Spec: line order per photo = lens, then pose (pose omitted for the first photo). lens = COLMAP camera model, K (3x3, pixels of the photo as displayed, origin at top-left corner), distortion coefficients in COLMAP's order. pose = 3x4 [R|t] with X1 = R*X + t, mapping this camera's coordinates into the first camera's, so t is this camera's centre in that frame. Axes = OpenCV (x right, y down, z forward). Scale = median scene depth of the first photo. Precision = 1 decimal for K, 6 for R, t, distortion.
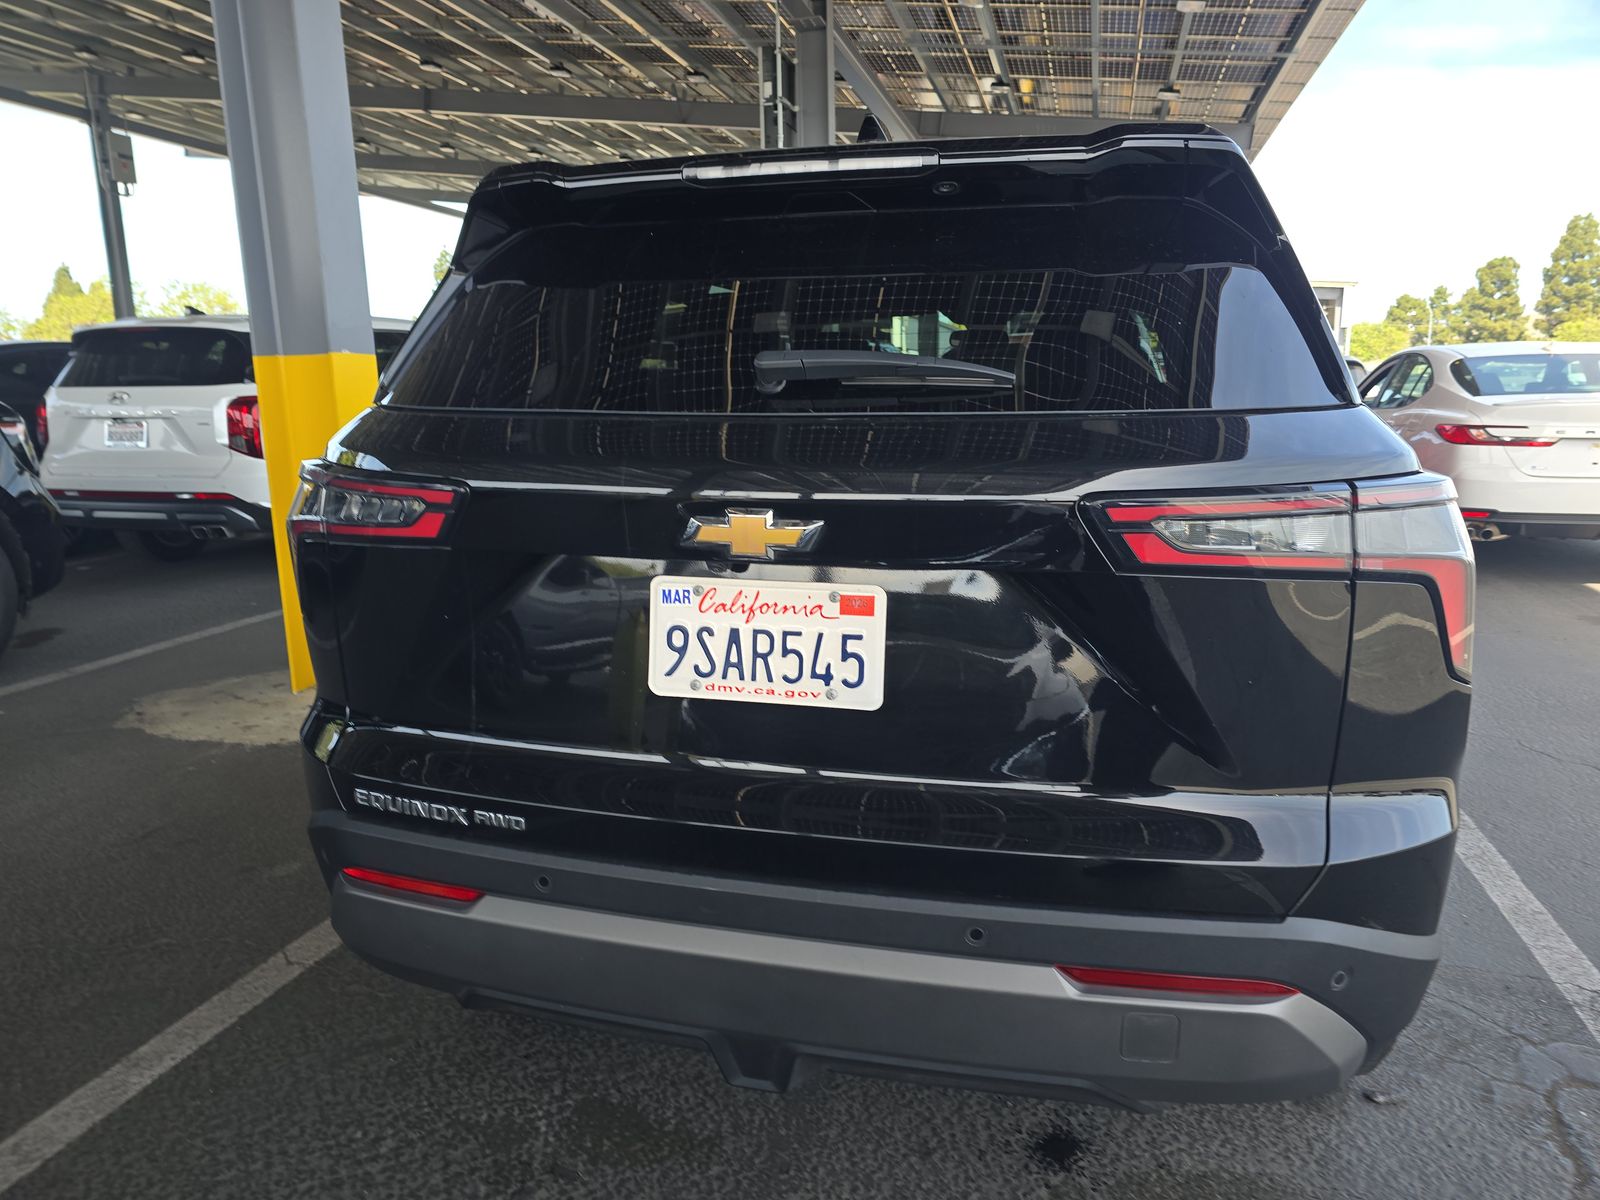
lens RADIAL K [[1079.1, 0, 800.3], [0, 1079.1, 593.9], [0, 0, 1]] dist [0.029370, -0.022159]
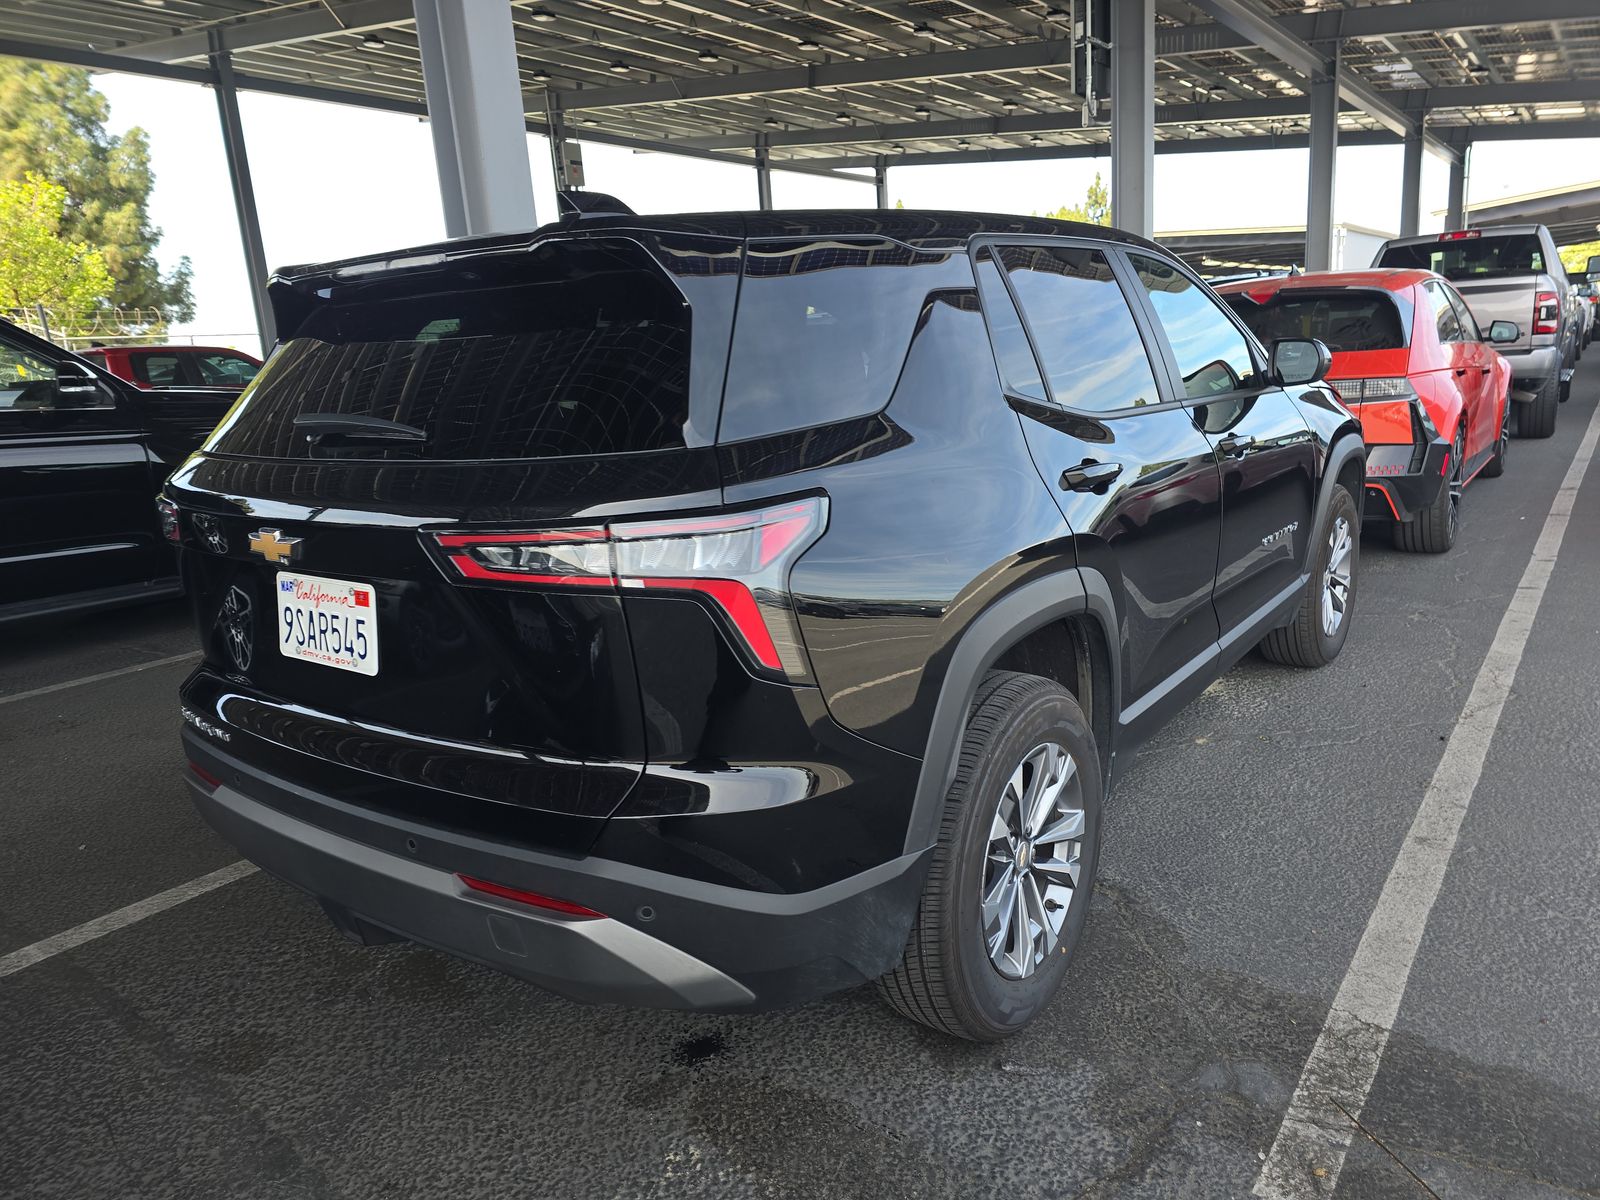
lens RADIAL K [[1079.1, 0, 804.6], [0, 1079.1, 610.4], [0, 0, 1]] dist [0.029370, -0.022159]
pose [[0.928433, 0.042604, -0.369050, 0.257574], [-0.020946, 0.997825, 0.062498, -0.017226], [0.370910, -0.050295, 0.927306, -0.015280]]
